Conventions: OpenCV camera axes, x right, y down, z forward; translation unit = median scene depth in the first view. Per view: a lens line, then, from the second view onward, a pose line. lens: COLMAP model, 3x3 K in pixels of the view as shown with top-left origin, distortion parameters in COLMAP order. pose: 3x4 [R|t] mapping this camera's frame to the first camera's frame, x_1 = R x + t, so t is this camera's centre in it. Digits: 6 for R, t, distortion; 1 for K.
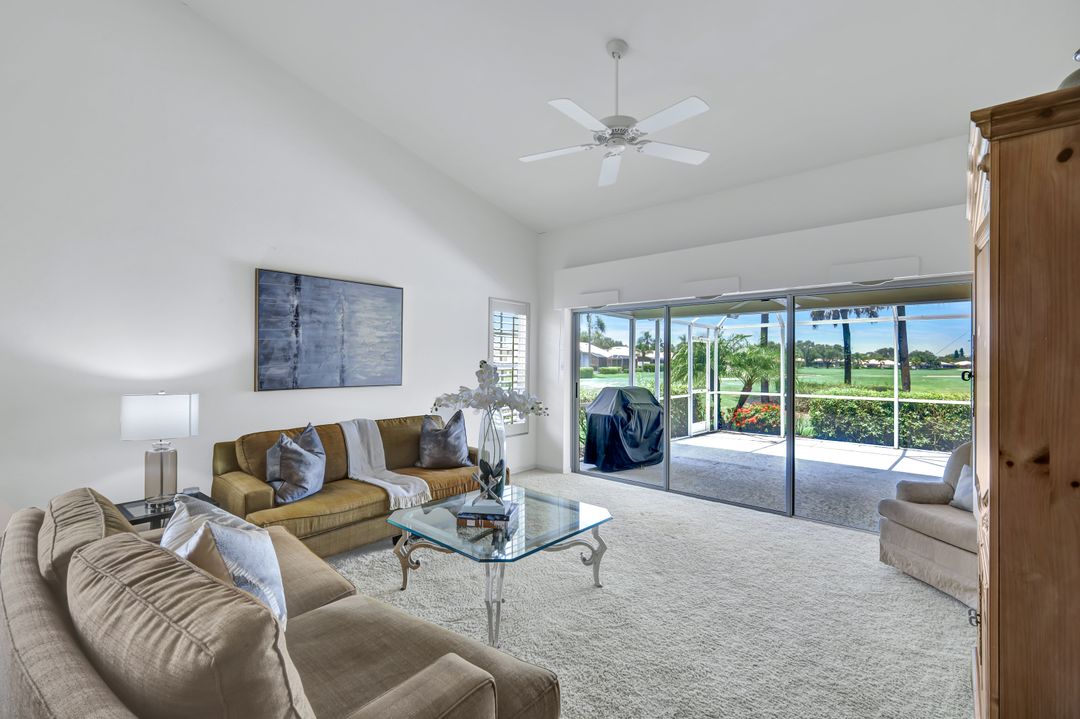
lens RADIAL K [[469.9, 0, 546.5], [0, 469.9, 360.6], [0, 0, 1]] dist [0.003904, -0.000725]
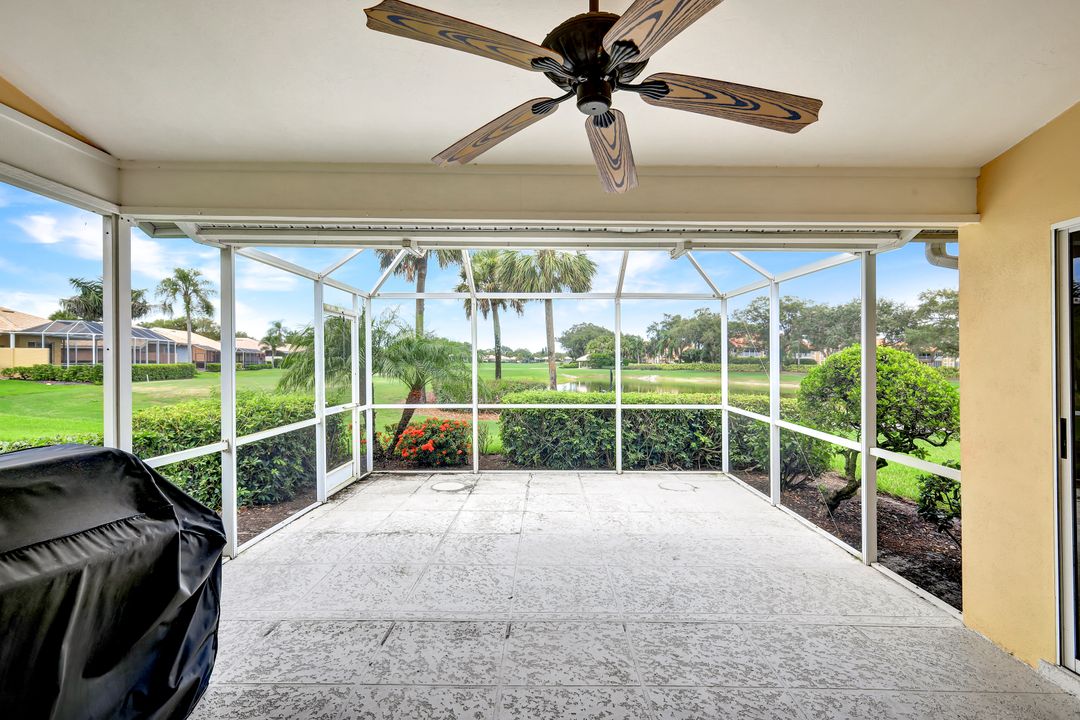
lens RADIAL K [[469.9, 0, 537.8], [0, 469.9, 355.7], [0, 0, 1]] dist [0.003904, -0.000725]
pose [[0.760065, 0.002632, 0.649842, 0.066845], [-0.002581, 0.999996, -0.001031, 0.002149], [-0.649842, -0.000893, 0.760069, 0.203029]]
